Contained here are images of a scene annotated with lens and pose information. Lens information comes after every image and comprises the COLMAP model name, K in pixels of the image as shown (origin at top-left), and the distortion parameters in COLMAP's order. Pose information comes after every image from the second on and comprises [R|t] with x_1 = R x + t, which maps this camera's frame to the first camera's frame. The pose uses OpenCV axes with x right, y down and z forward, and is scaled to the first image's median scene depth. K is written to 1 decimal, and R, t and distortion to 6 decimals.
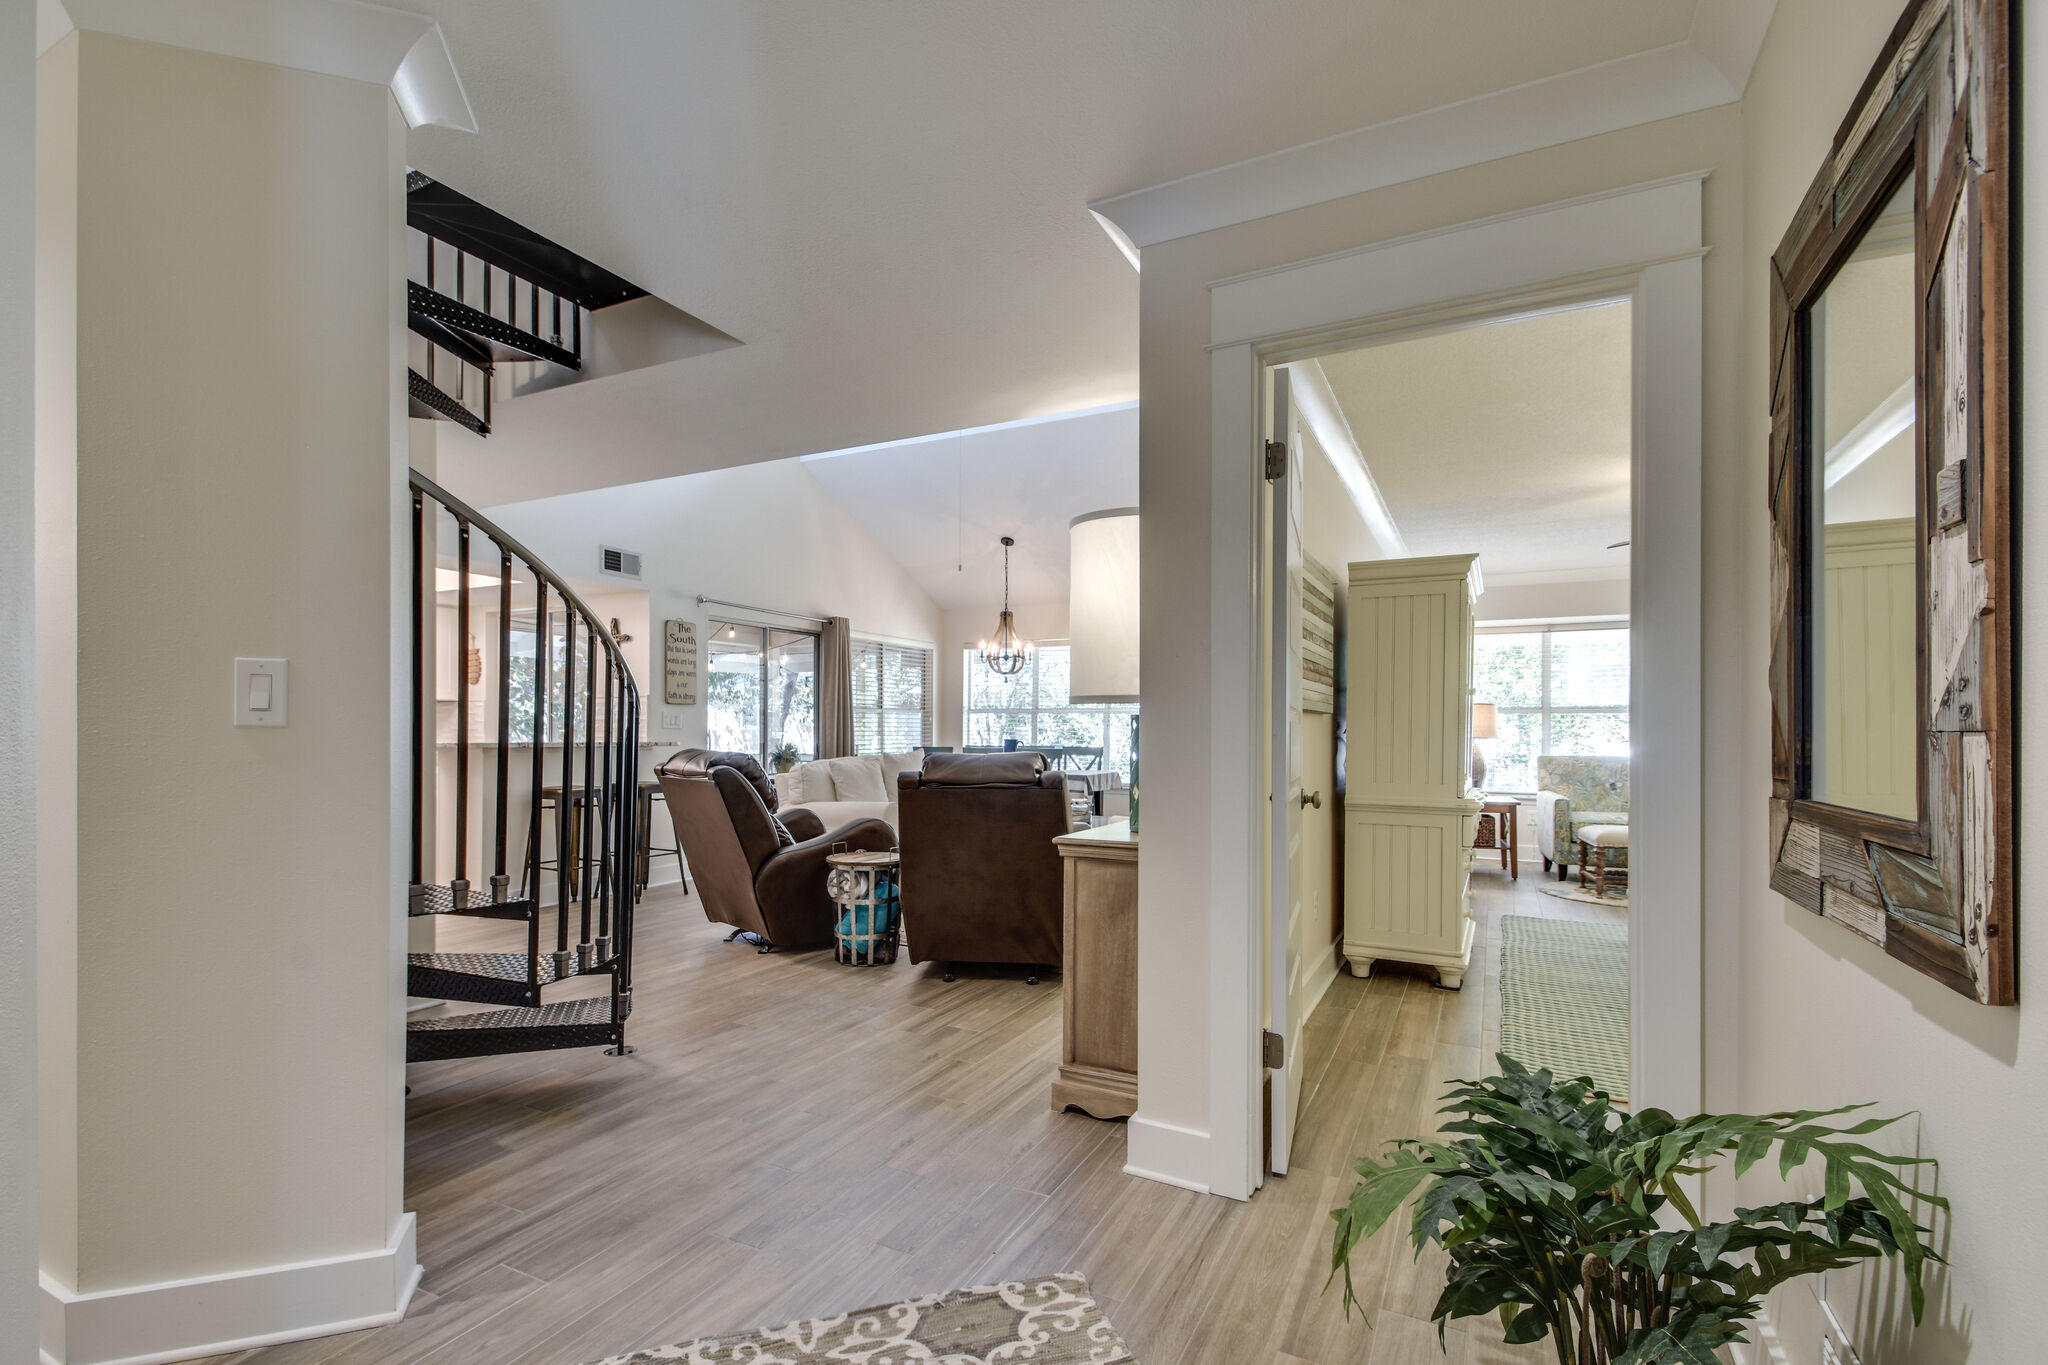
lens RADIAL K [[945.4, 0, 988.9], [0, 945.4, 729.6], [0, 0, 1]] dist [0.003437, 0.000382]
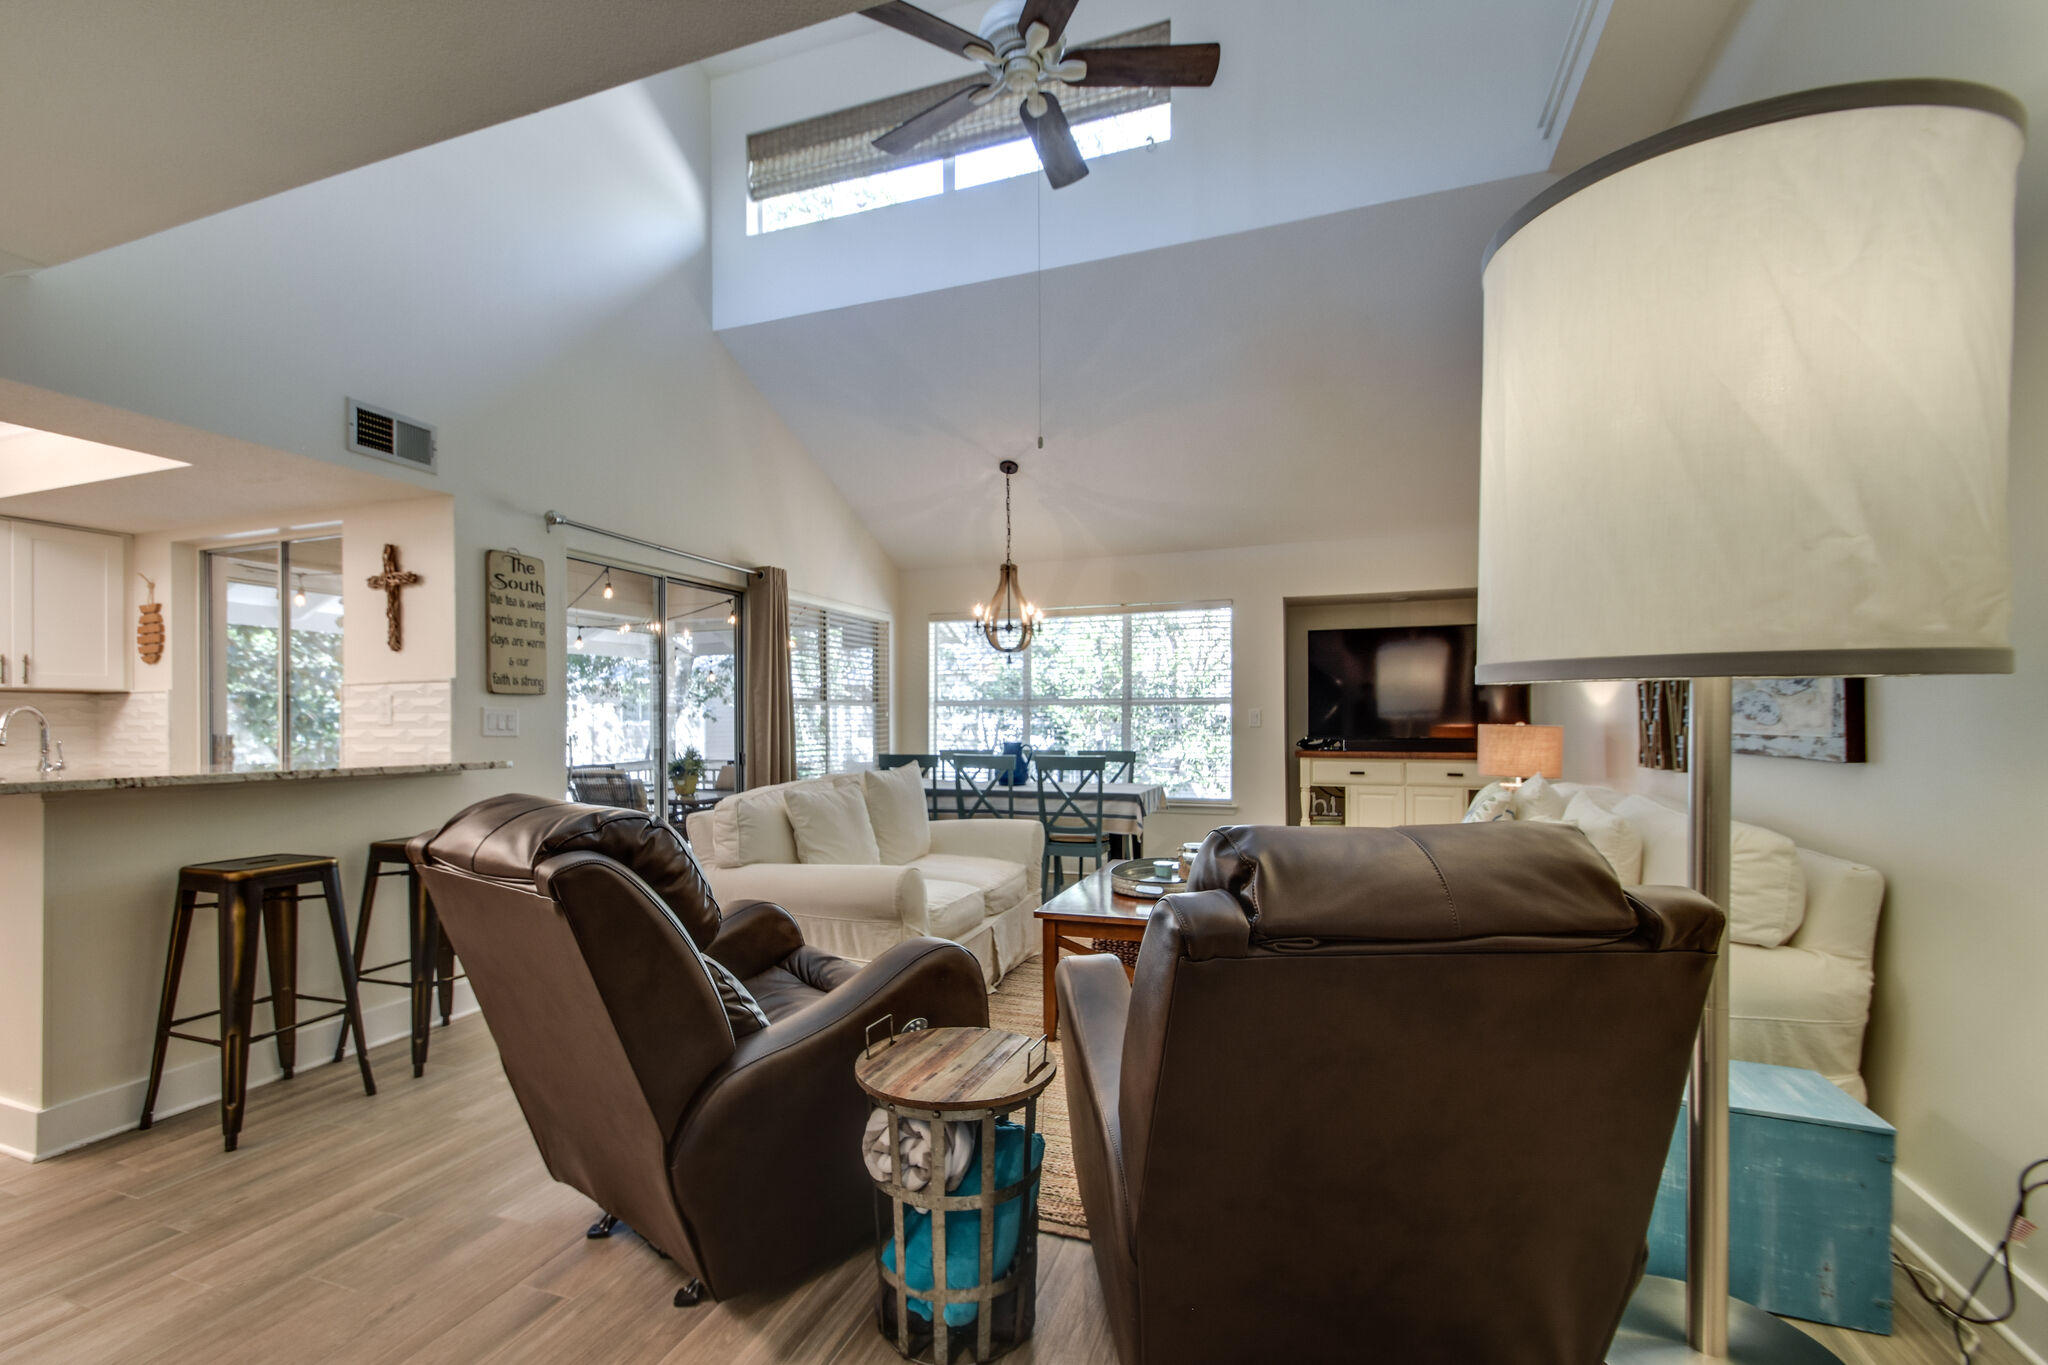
lens RADIAL K [[894.4, 0, 995.9], [0, 894.4, 716.7], [0, 0, 1]] dist [0.002865, -0.000161]
pose [[0.990095, -0.008908, 0.140117, -0.097211], [0.009513, 0.999948, -0.003642, -0.007349], [-0.140077, 0.004939, 0.990128, 0.363551]]
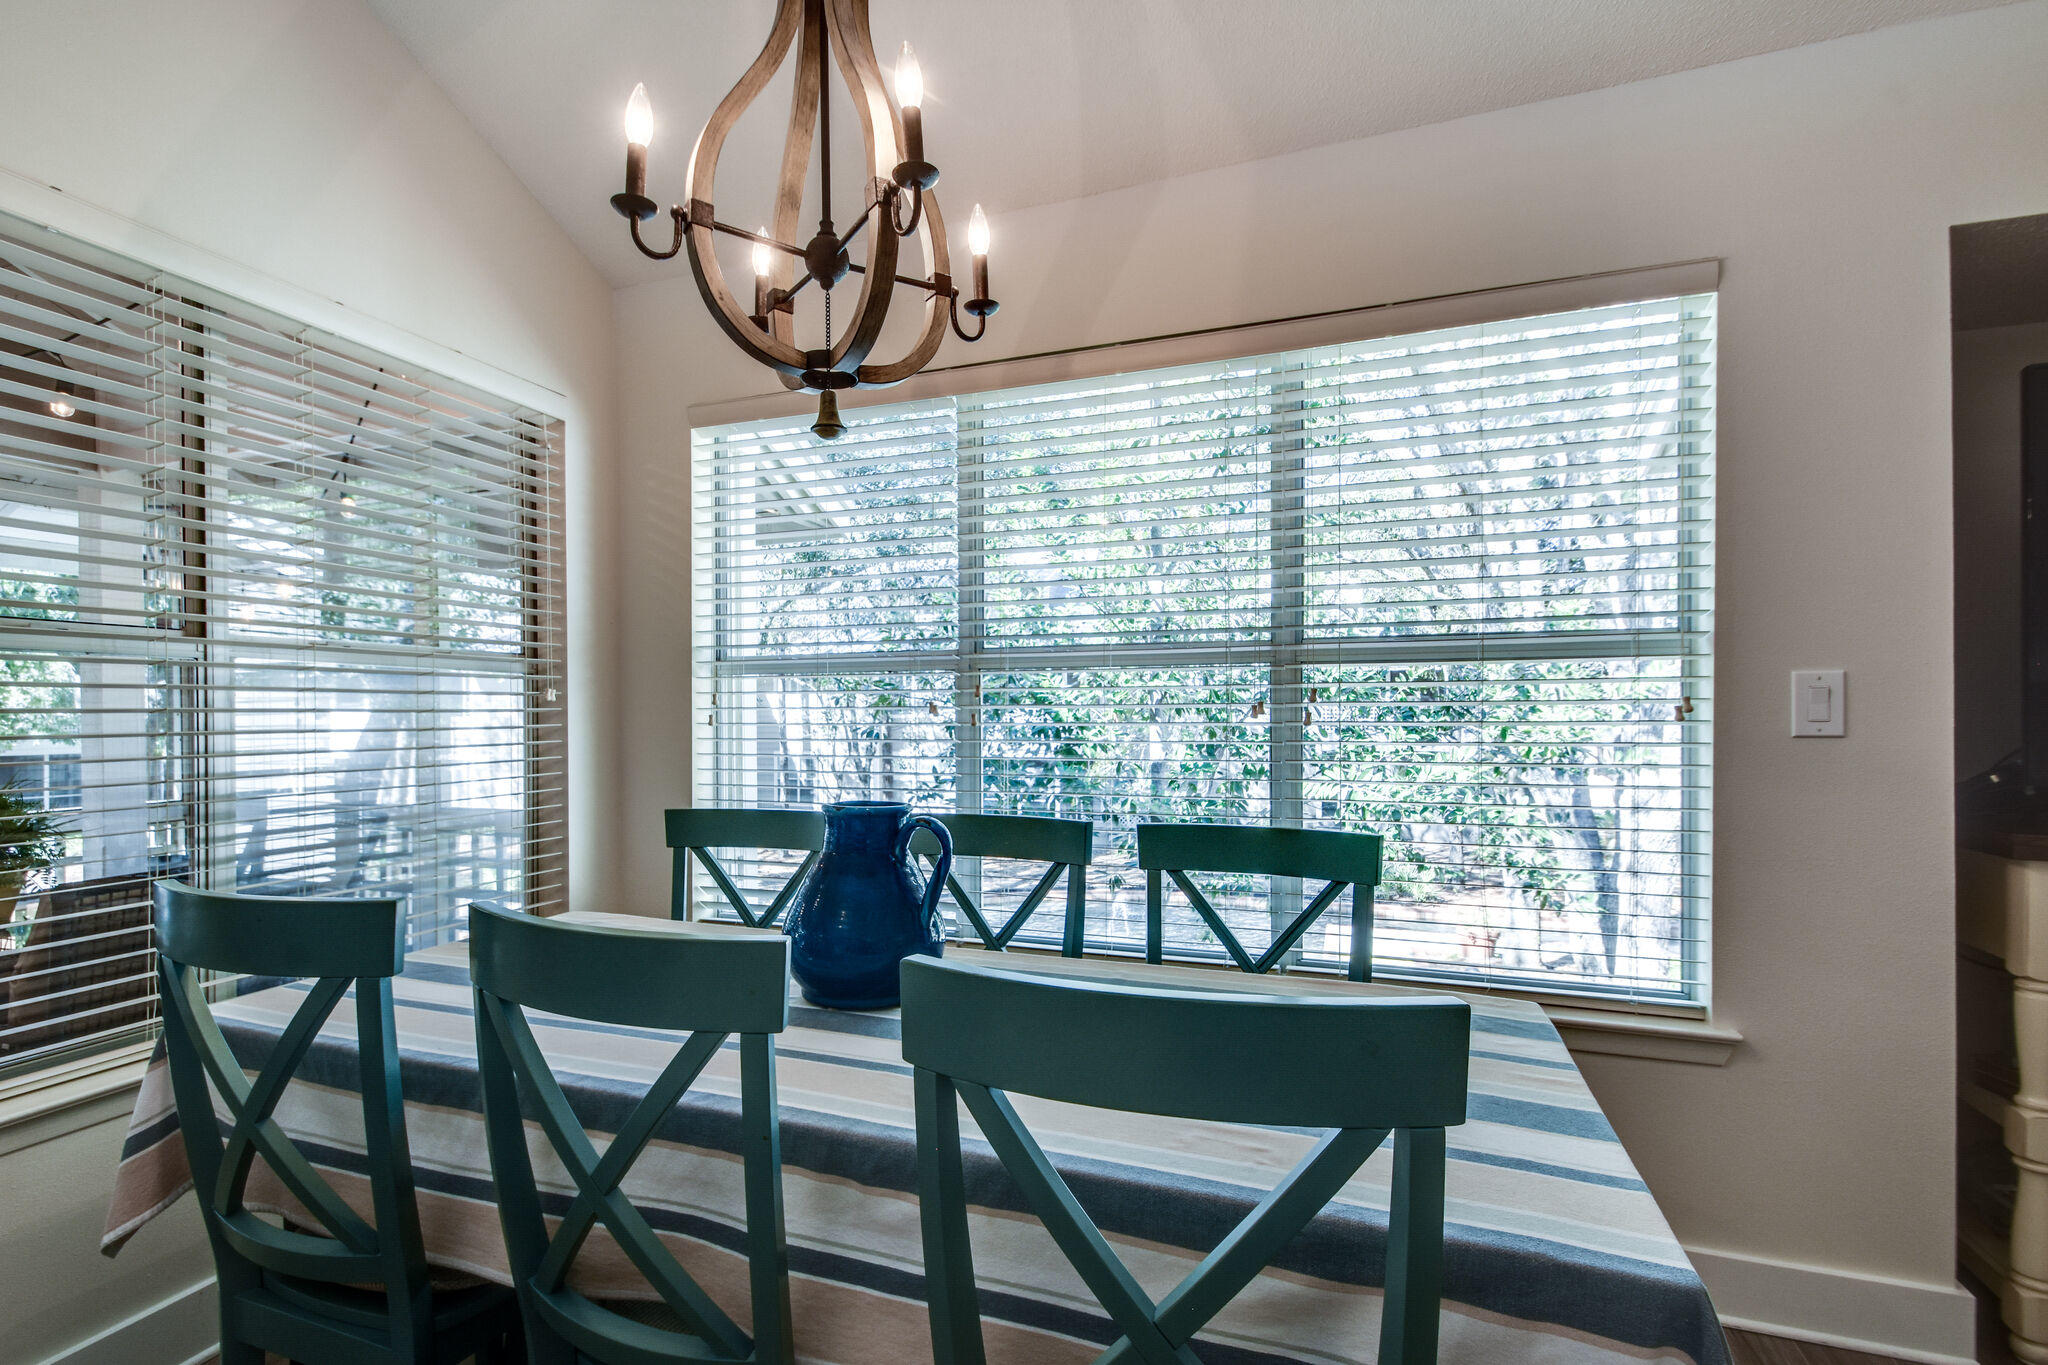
lens RADIAL K [[945.4, 0, 988.9], [0, 945.4, 729.6], [0, 0, 1]] dist [0.003437, 0.000382]
pose [[0.991994, -0.006003, 0.126144, 0.027730], [0.004539, 0.999919, 0.011895, -0.003357], [-0.126206, -0.011227, 0.991941, 0.940026]]
